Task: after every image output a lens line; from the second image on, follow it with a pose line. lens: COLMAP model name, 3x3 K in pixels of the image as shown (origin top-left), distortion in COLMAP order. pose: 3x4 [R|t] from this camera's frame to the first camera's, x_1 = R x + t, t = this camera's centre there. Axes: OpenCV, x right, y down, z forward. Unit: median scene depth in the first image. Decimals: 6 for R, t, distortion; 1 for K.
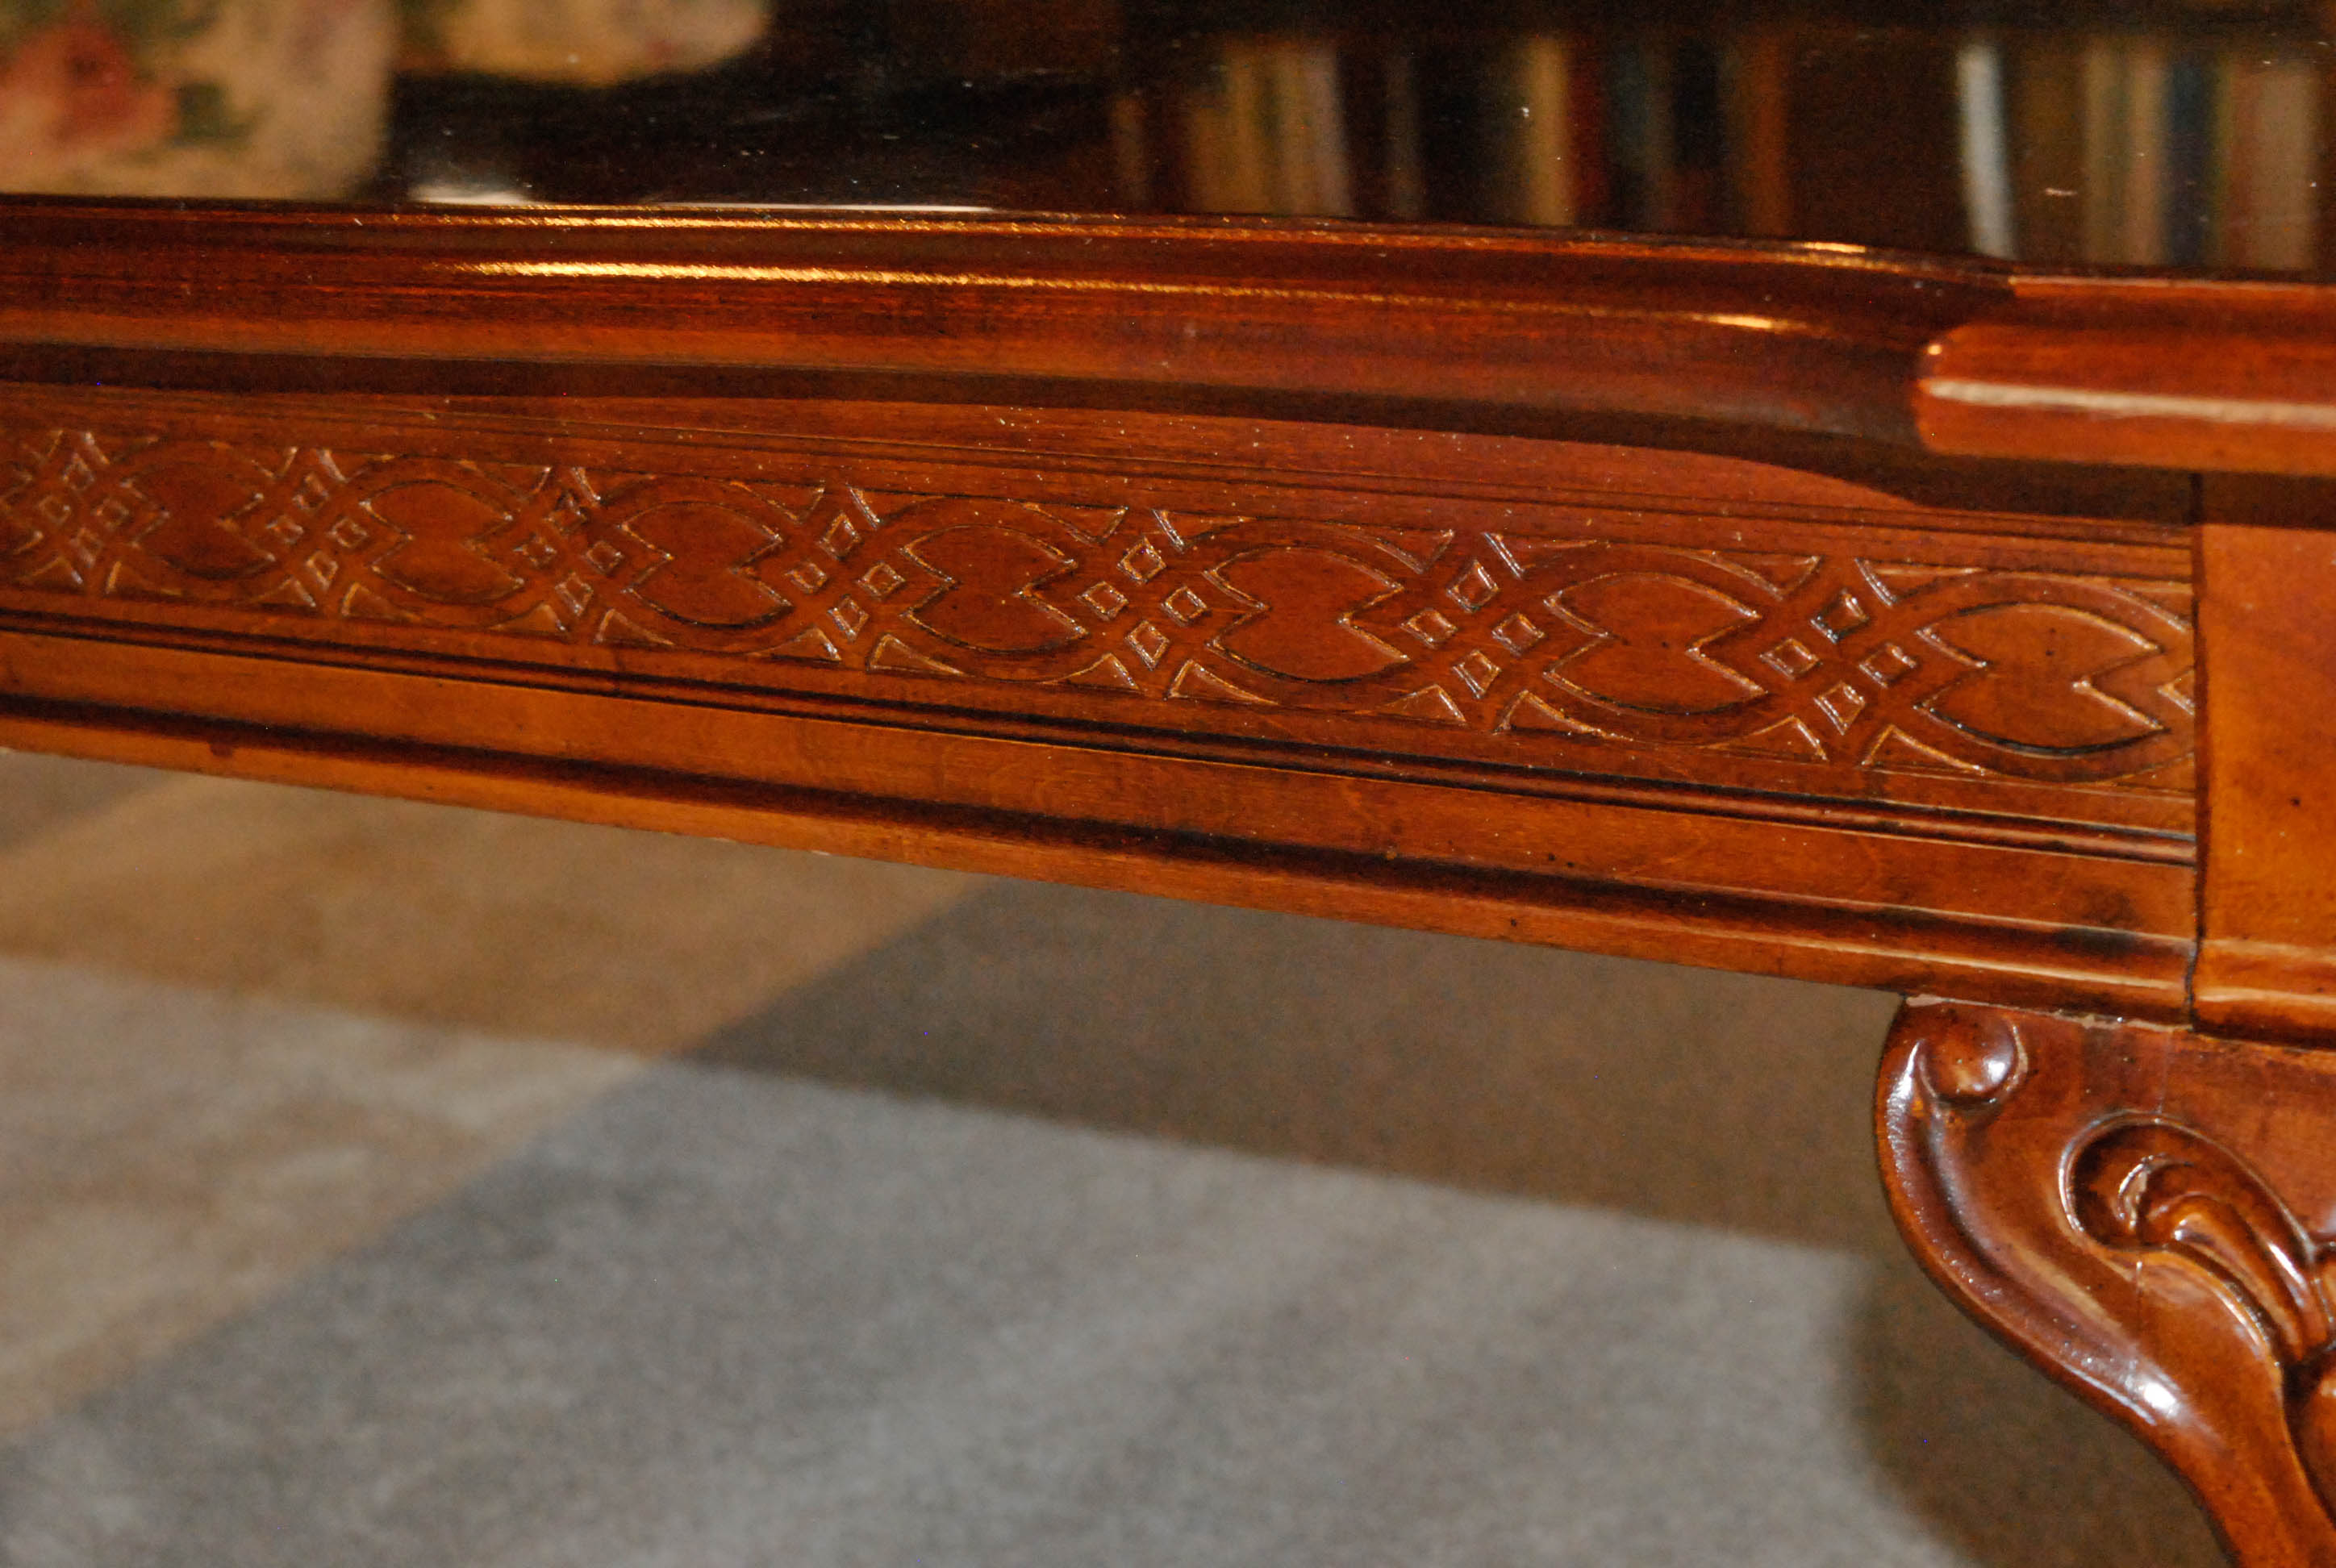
lens RADIAL K [[4158.4, 0, 1168.0], [0, 4158.4, 784.0], [0, 0, 1]] dist [0.013410, -0.001804]
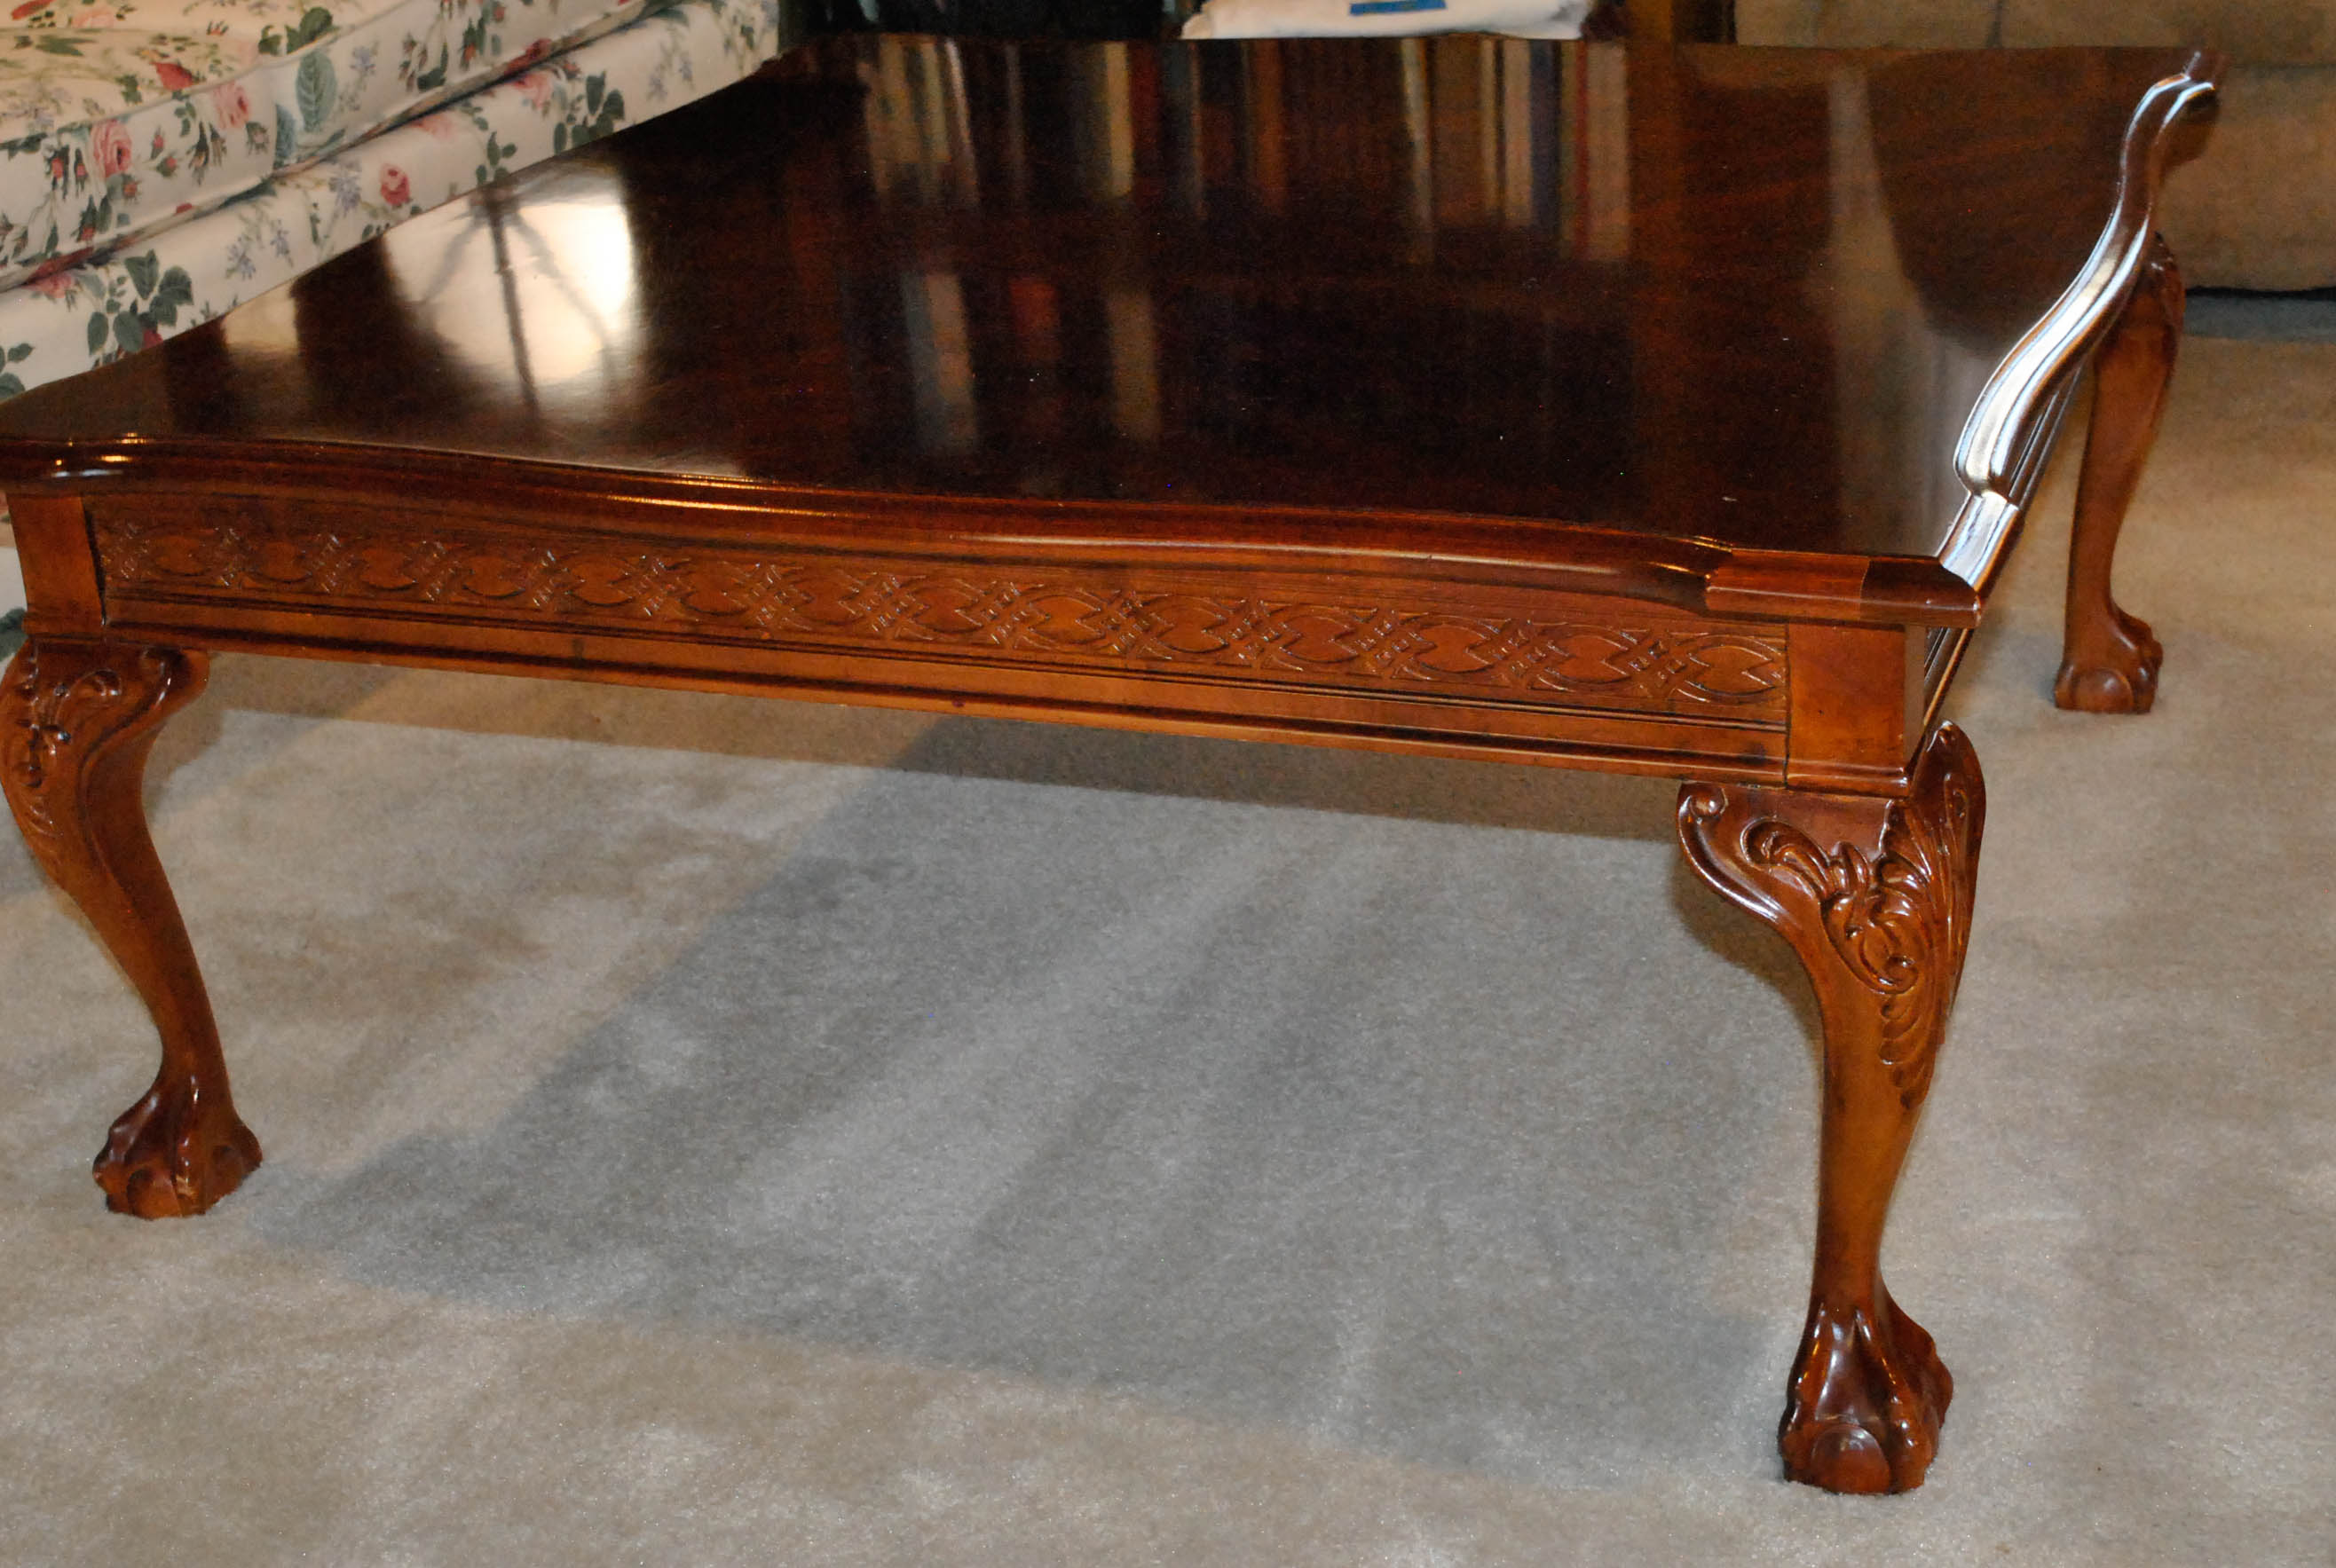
lens RADIAL K [[3534.1, 0, 1168.0], [0, 3534.1, 784.0], [0, 0, 1]] dist [-0.019517, -0.043464]
pose [[0.985477, -0.059915, 0.158887, -0.536550], [0.045148, 0.994455, 0.094981, -0.186090], [-0.163697, -0.086428, 0.982717, -1.273693]]
